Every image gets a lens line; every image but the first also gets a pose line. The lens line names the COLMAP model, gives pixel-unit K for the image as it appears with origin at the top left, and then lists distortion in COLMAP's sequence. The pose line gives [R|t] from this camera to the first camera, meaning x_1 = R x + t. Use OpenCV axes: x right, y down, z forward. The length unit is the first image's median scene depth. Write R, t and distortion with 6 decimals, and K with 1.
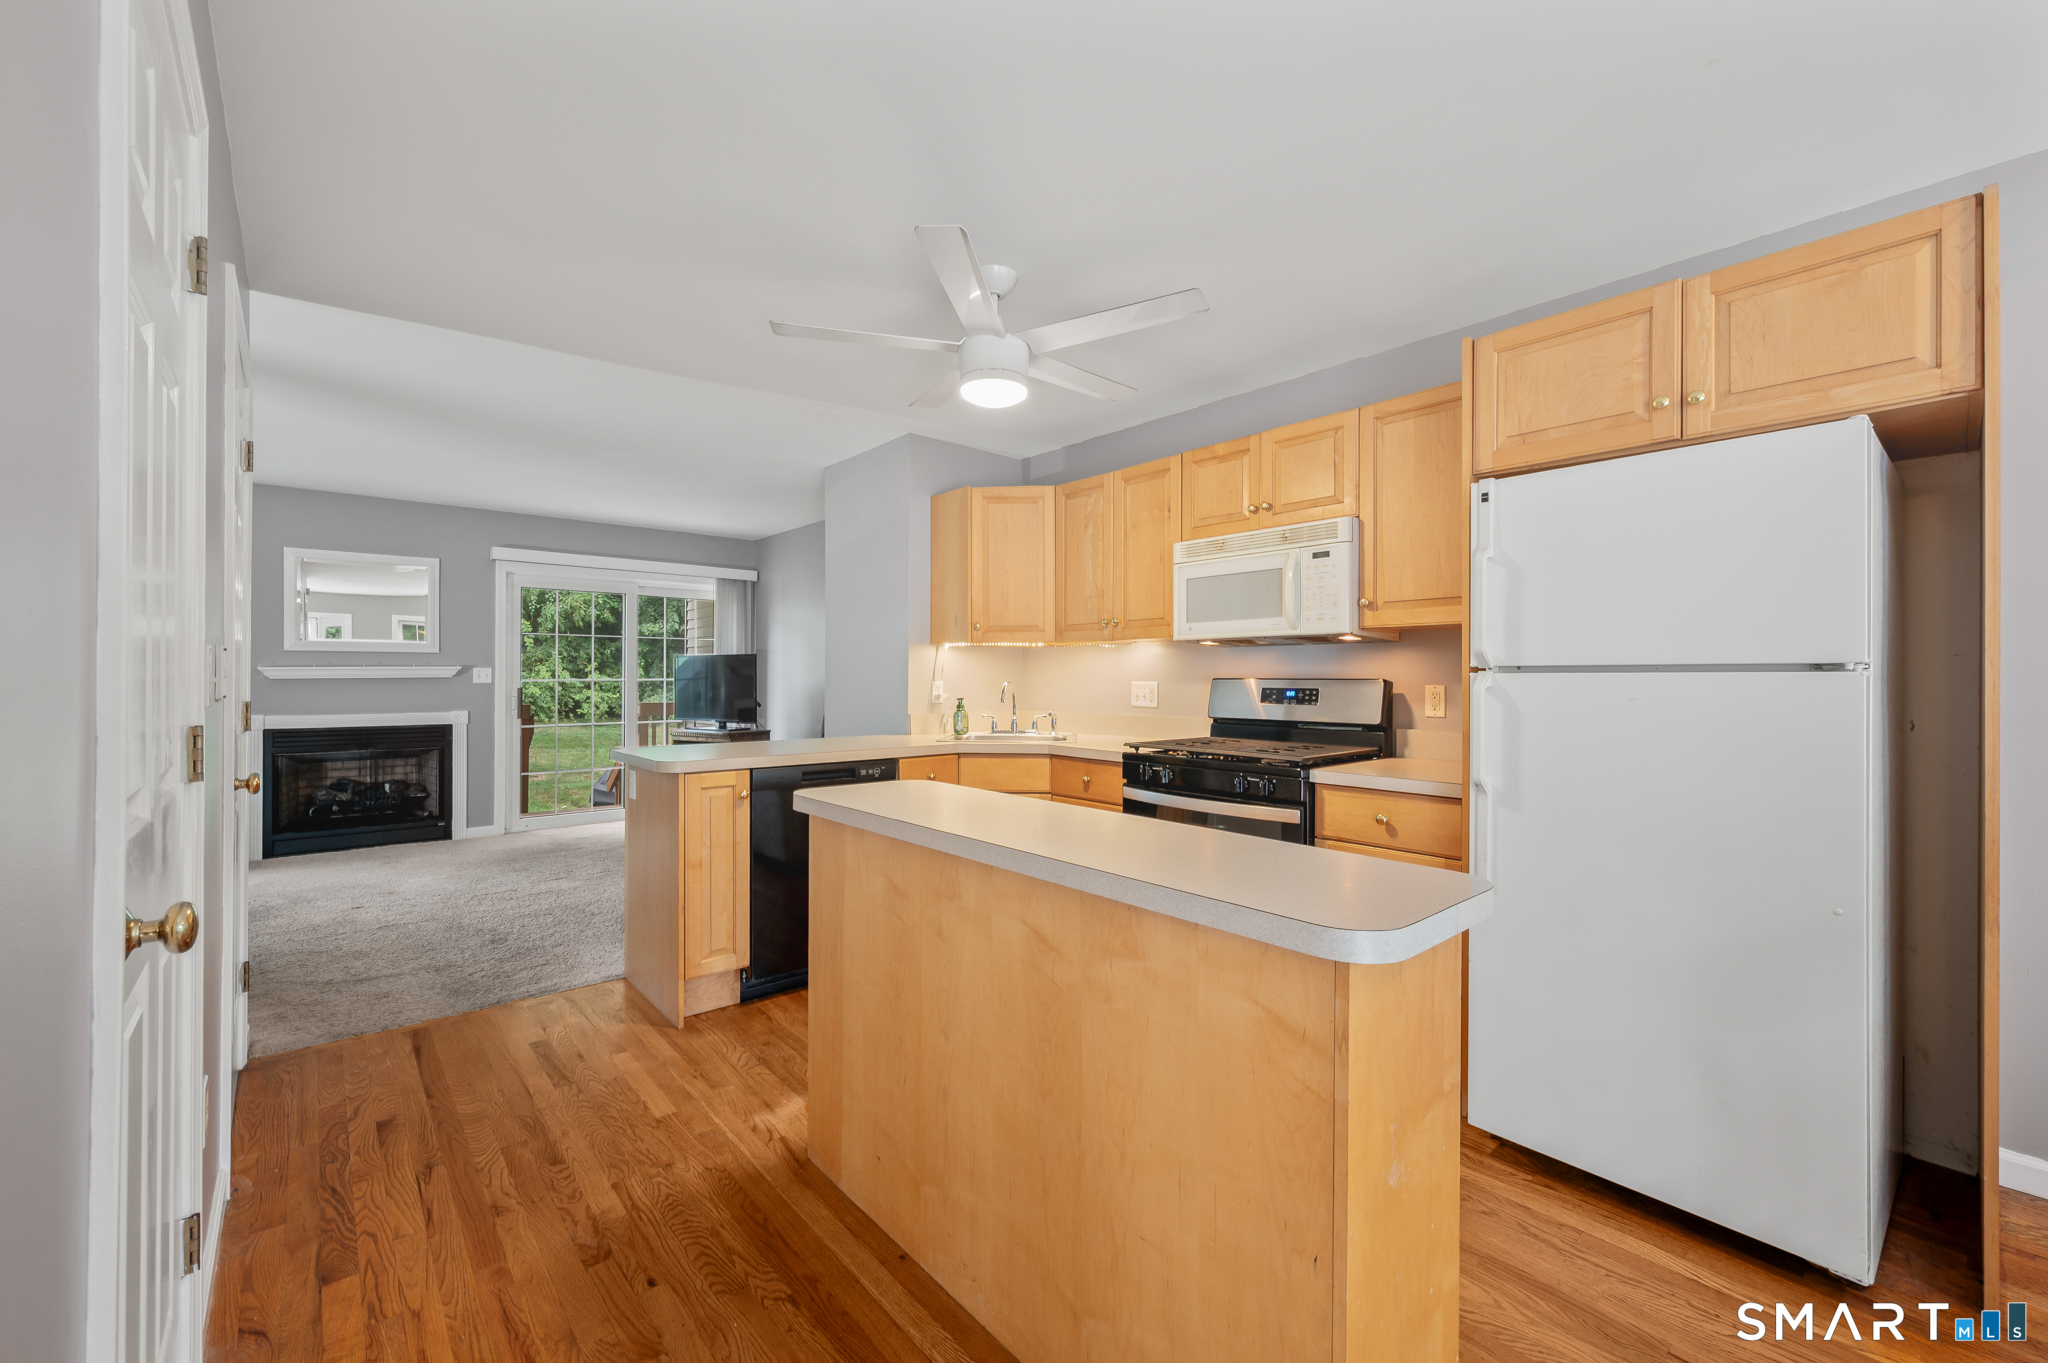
lens RADIAL K [[810.3, 0, 1027.6], [0, 810.3, 675.3], [0, 0, 1]] dist [0.000482, -0.000170]
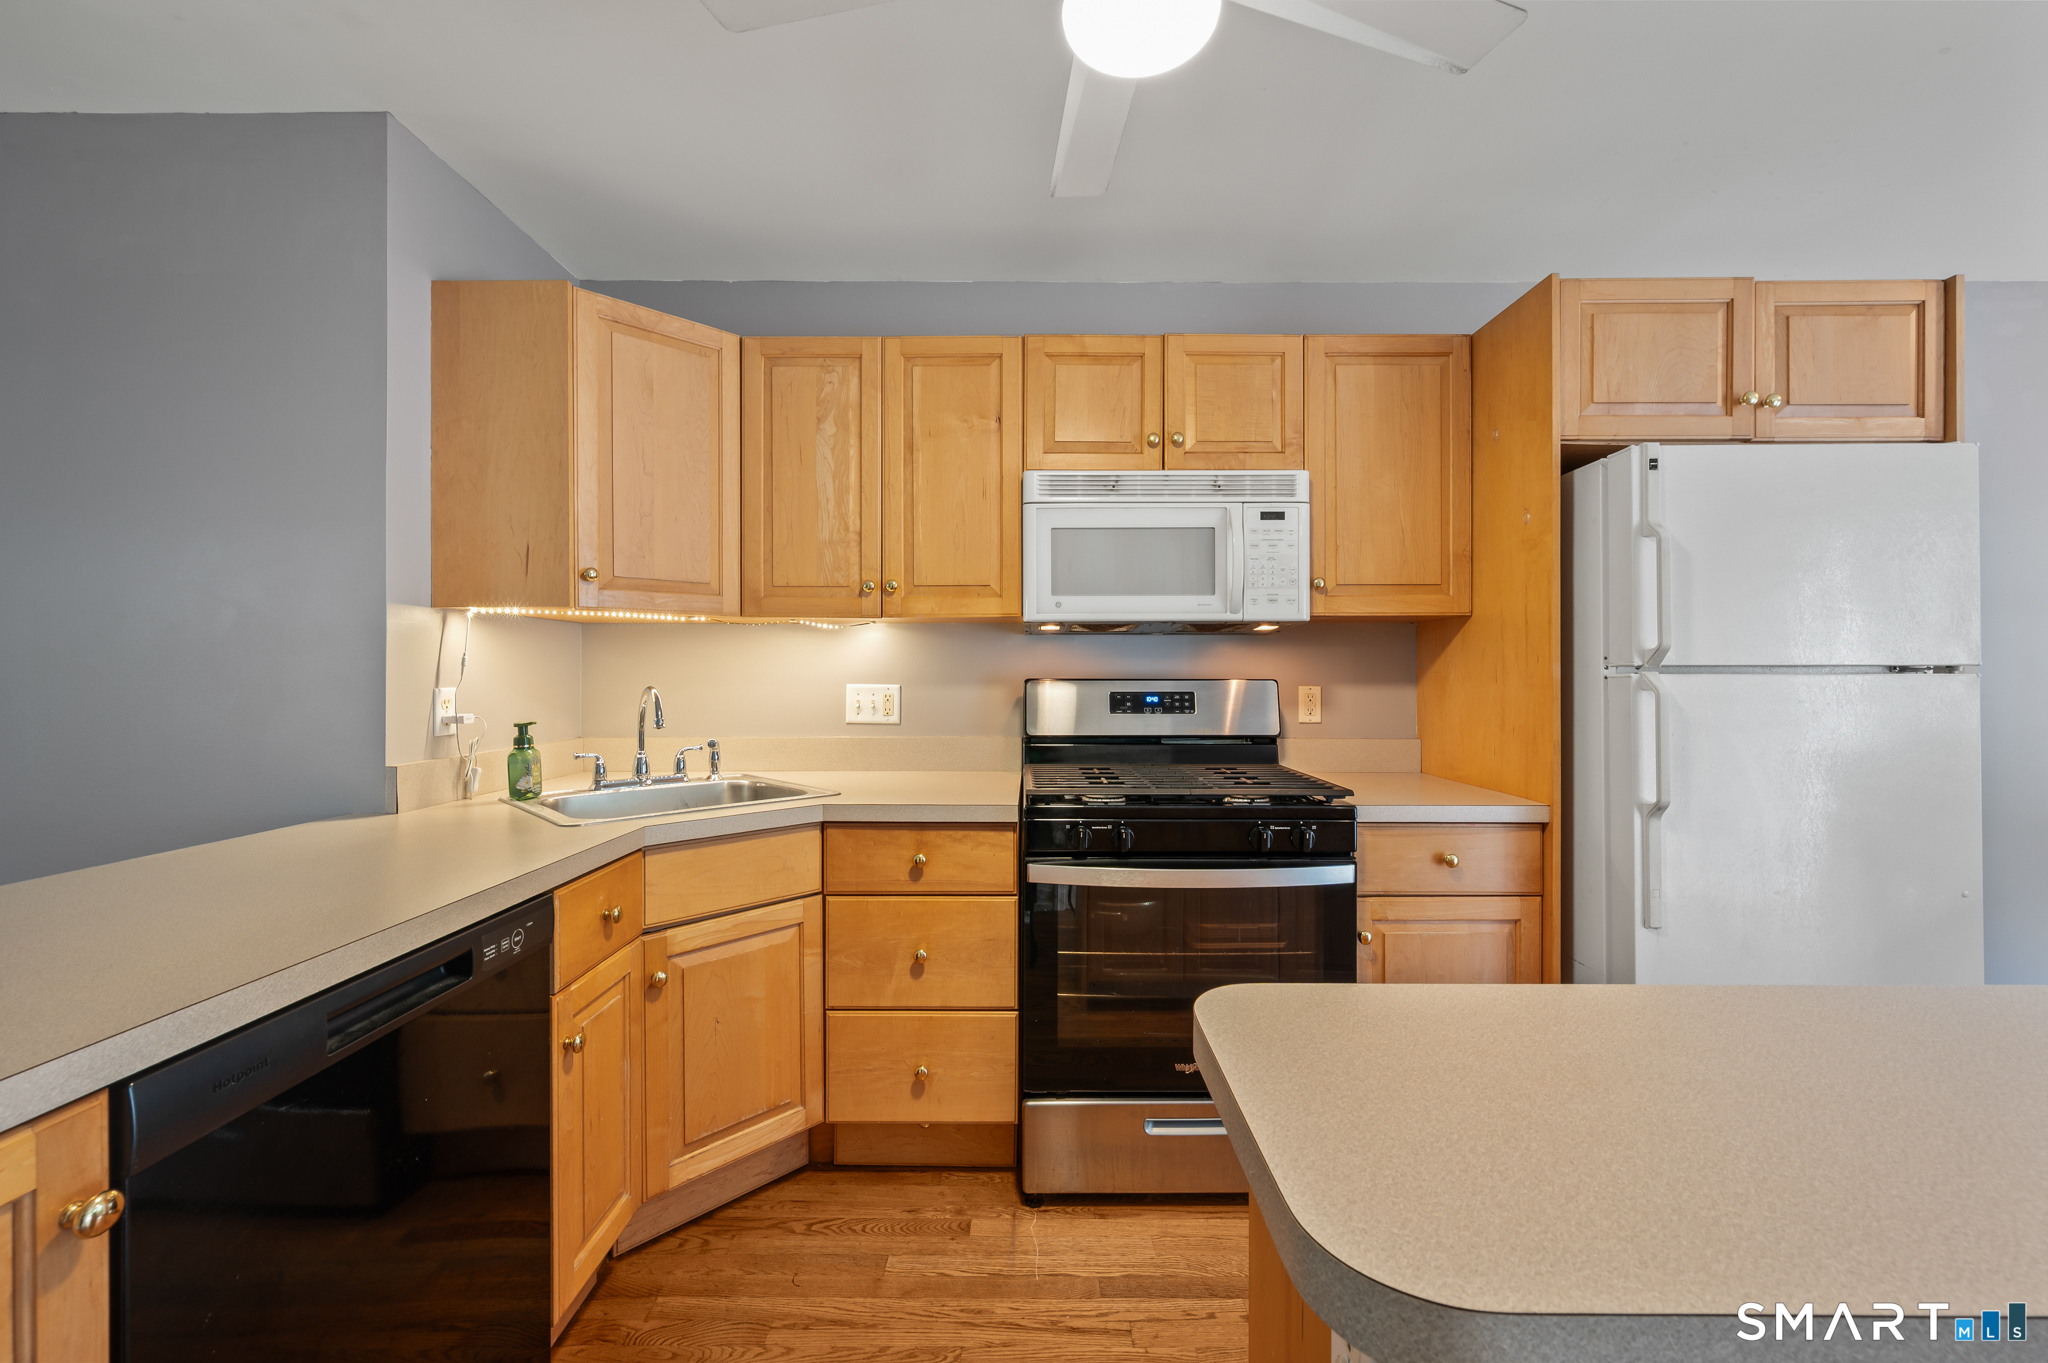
lens RADIAL K [[810.3, 0, 1027.6], [0, 810.3, 675.3], [0, 0, 1]] dist [0.000482, -0.000170]
pose [[0.661693, -0.003252, 0.749767, -0.277928], [-0.000508, 0.999988, 0.004785, -0.002787], [-0.749774, -0.003548, 0.661684, 0.525062]]
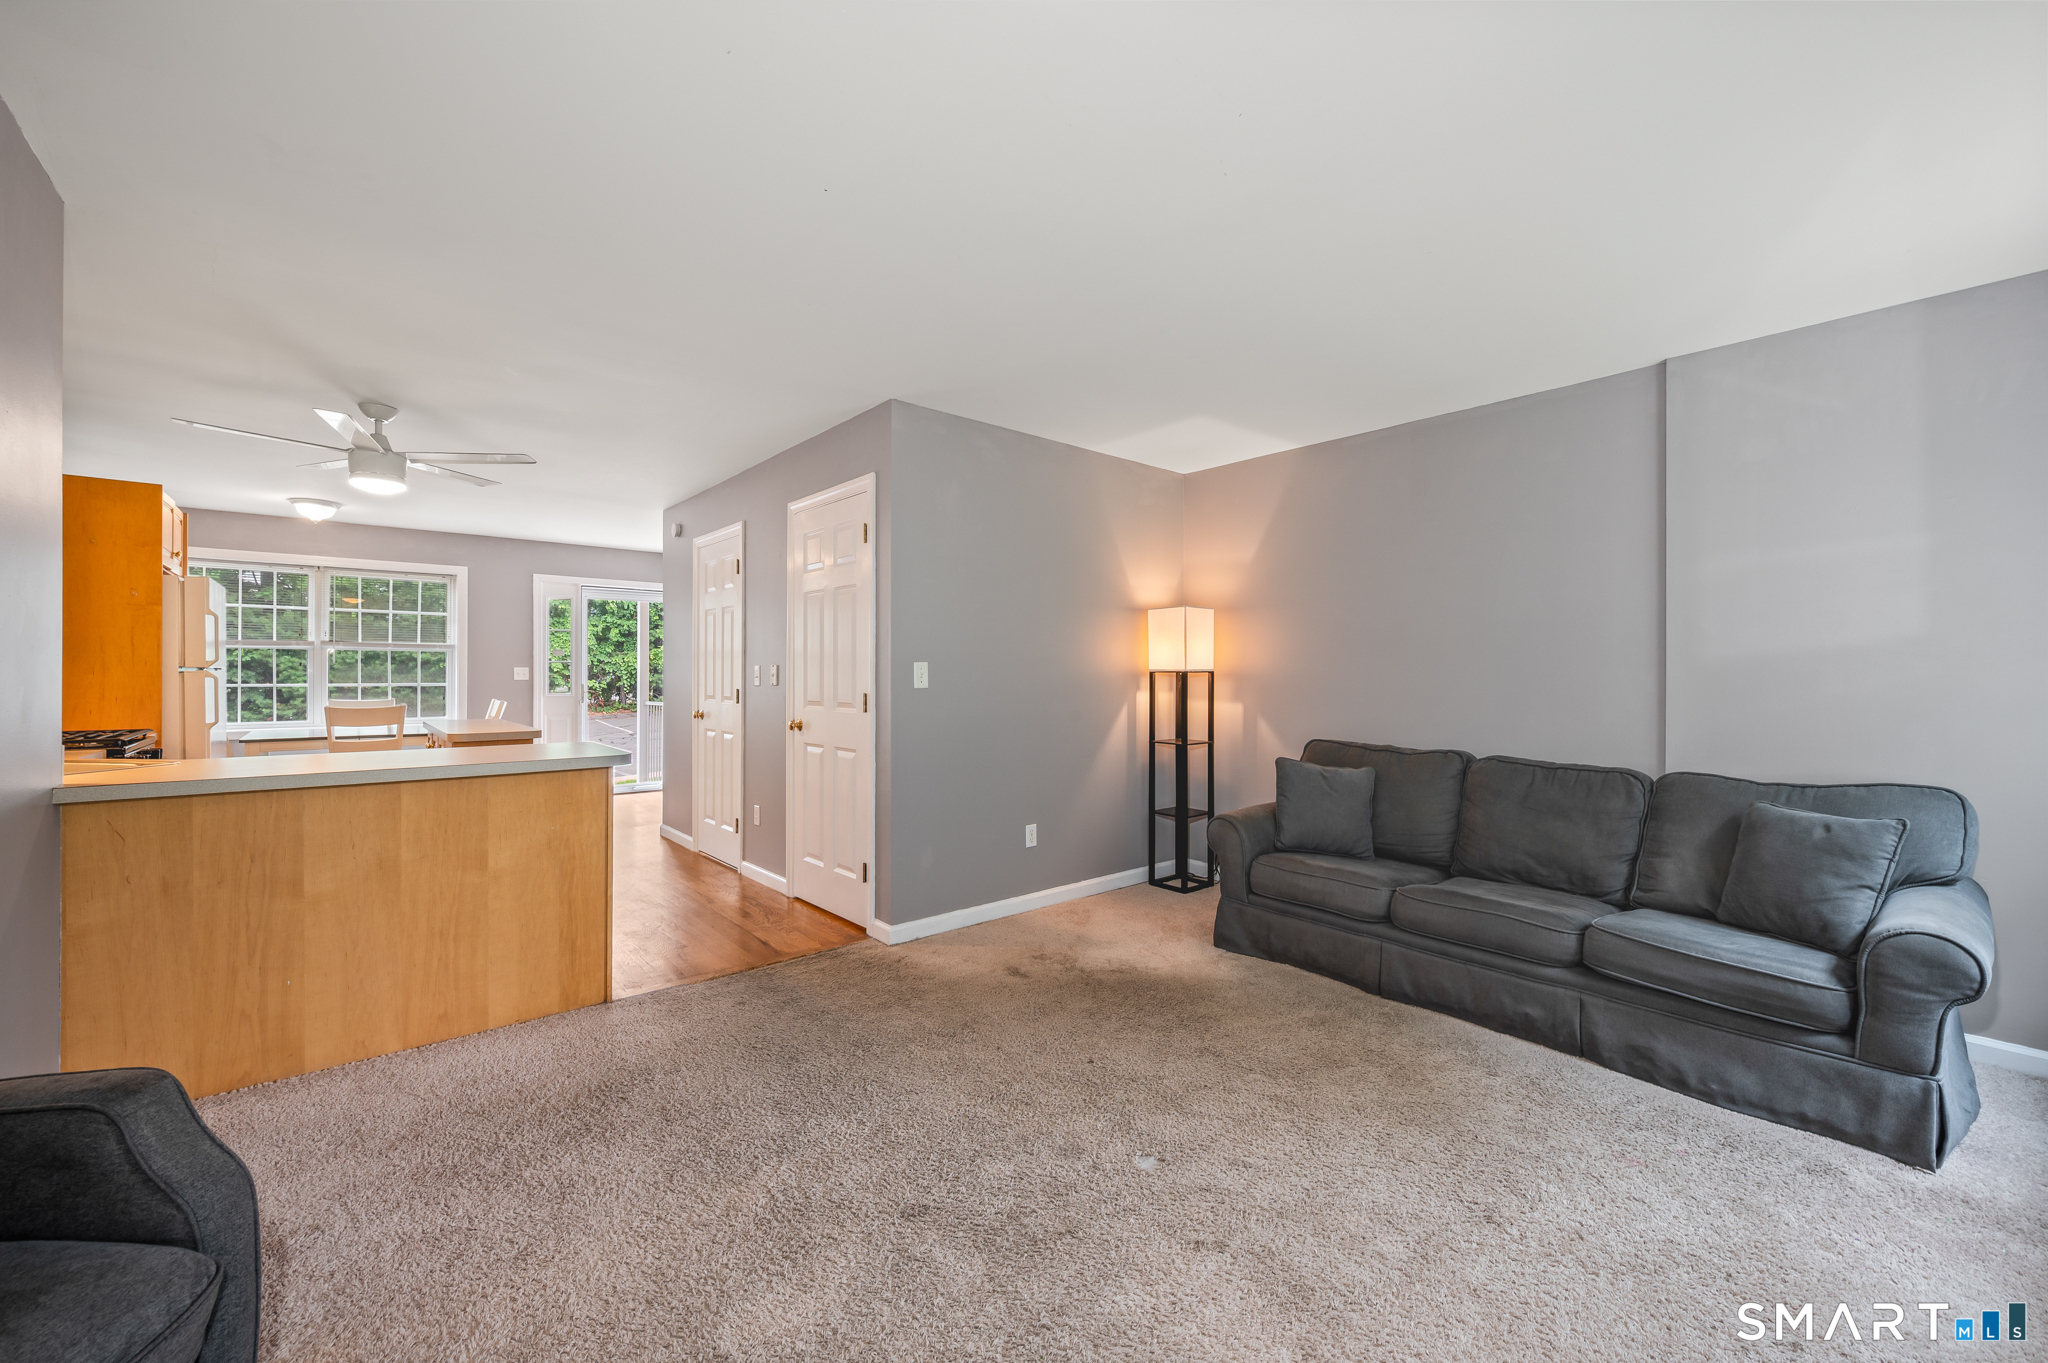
lens RADIAL K [[818.0, 0, 1036.5], [0, 818.0, 674.3], [0, 0, 1]] dist [-0.001736, -0.000319]
pose [[-0.999941, -0.006613, 0.008598, -0.882905], [-0.006651, 0.999968, -0.004370, 0.000939], [-0.008569, -0.004427, -0.999953, 1.729030]]
